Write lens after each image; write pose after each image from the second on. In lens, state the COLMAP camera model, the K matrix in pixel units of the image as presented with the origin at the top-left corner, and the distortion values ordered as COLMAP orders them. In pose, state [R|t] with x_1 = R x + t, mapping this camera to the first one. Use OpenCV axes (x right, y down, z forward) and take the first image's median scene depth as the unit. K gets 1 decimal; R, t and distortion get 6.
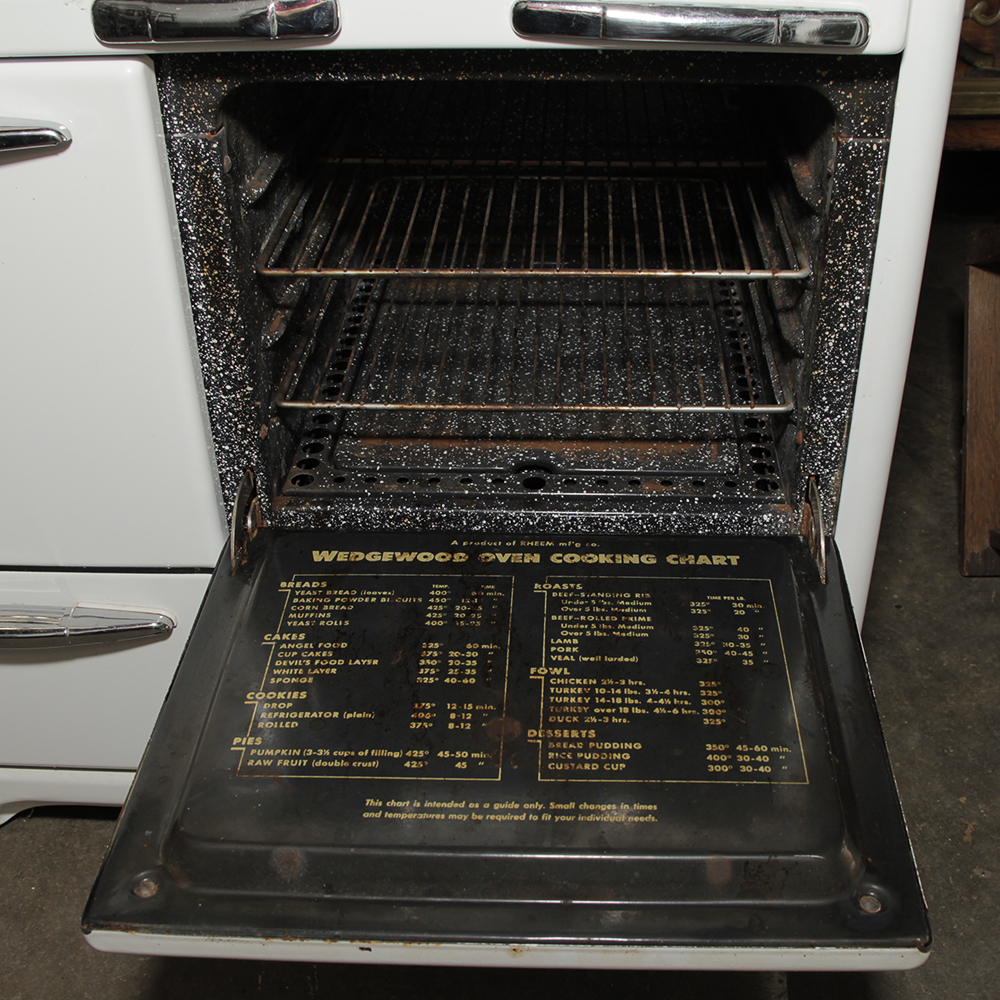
lens RADIAL K [[1251.5, 0, 538.5], [0, 1251.5, 520.8], [0, 0, 1]] dist [-0.132803, 0.000000]
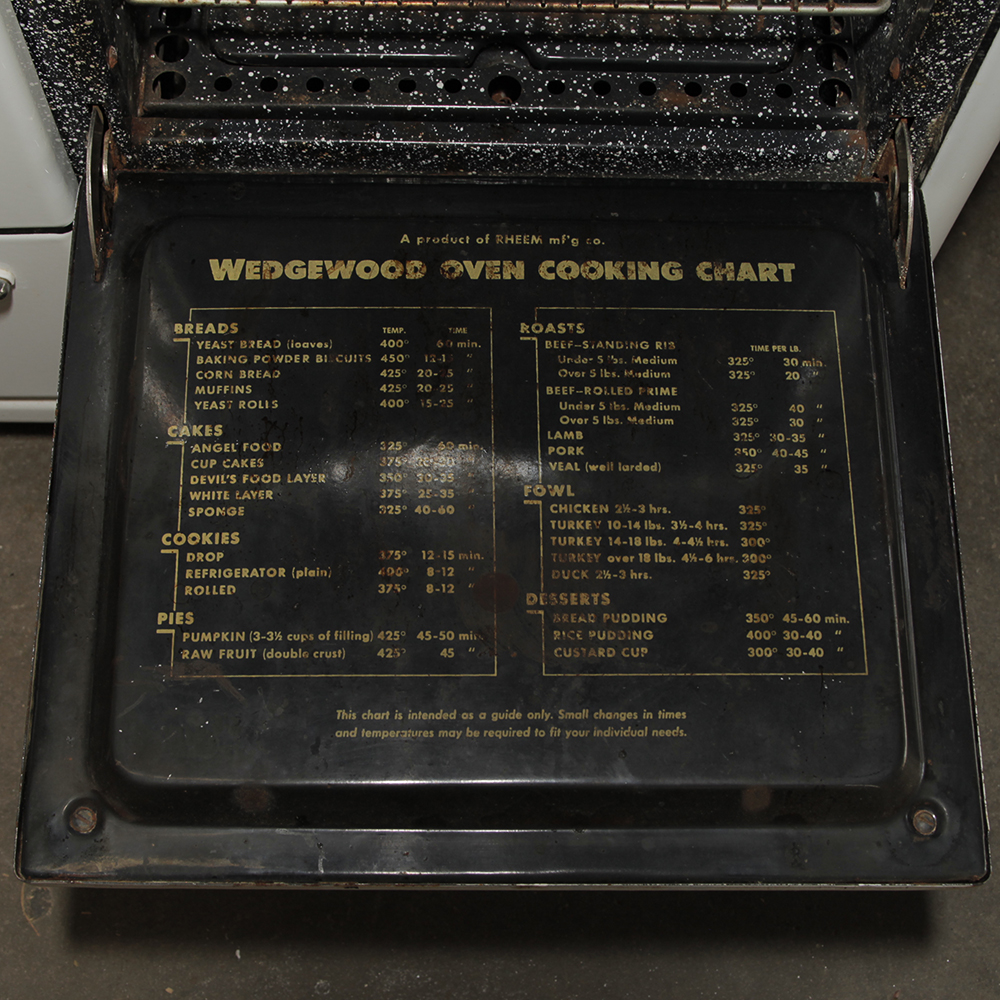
lens RADIAL K [[1630.5, 0, 477.7], [0, 1630.5, 510.8], [0, 0, 1]] dist [-0.063027, 0.000000]
pose [[0.999142, -0.021162, 0.035588, -0.066698], [-0.002247, 0.830531, 0.556967, -0.405632], [-0.041343, -0.556570, 0.829772, 0.139761]]
